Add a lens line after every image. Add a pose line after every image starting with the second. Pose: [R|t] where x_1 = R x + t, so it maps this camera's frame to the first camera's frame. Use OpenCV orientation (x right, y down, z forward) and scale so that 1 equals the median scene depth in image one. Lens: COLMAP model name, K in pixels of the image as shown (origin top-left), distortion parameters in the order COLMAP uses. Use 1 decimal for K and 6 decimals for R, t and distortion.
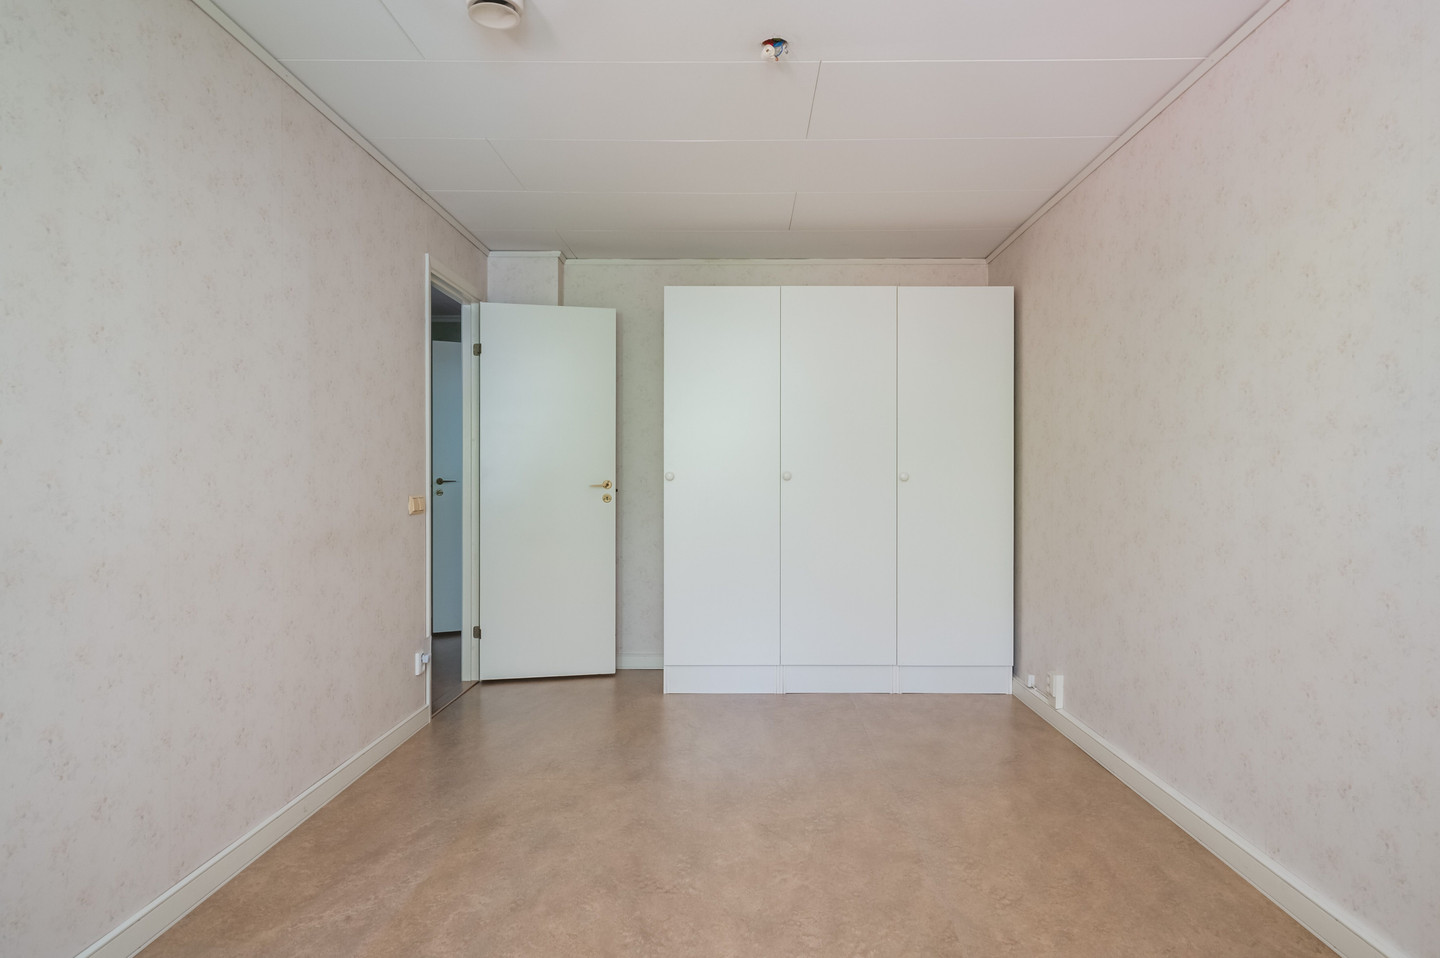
lens RADIAL K [[841.4, 0, 723.2], [0, 841.4, 475.9], [0, 0, 1]] dist [-0.002508, 0.004155]
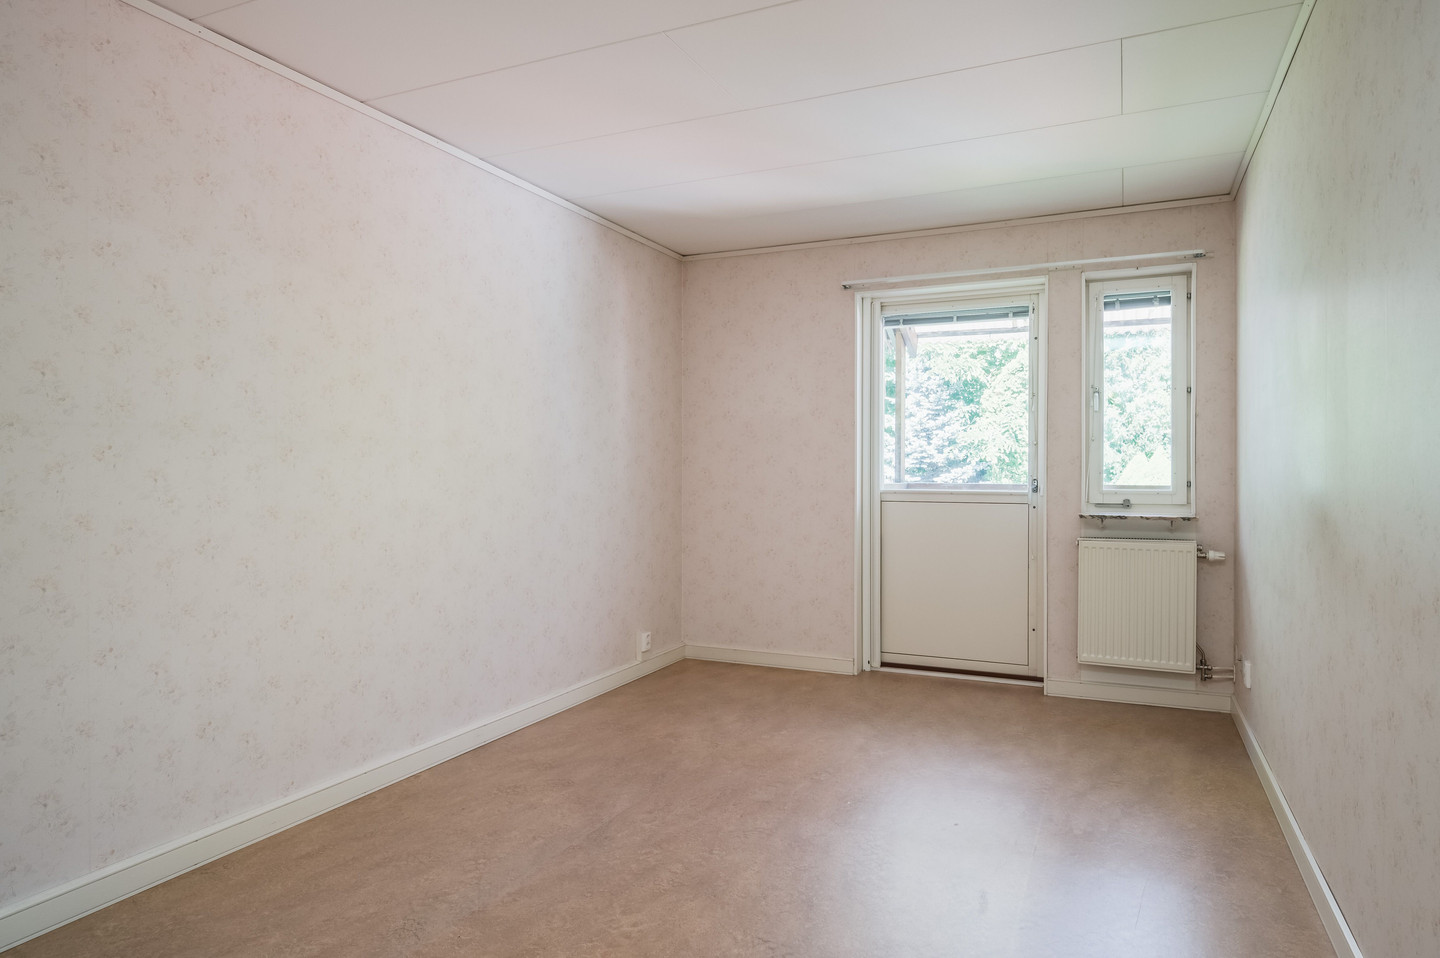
lens RADIAL K [[841.4, 0, 735.5], [0, 841.4, 476.1], [0, 0, 1]] dist [-0.002508, 0.004155]
pose [[-0.921187, -0.001485, 0.389118, -0.378067], [-0.002088, 0.999997, -0.001126, 0.007141], [-0.389115, -0.001850, -0.921187, 1.816613]]
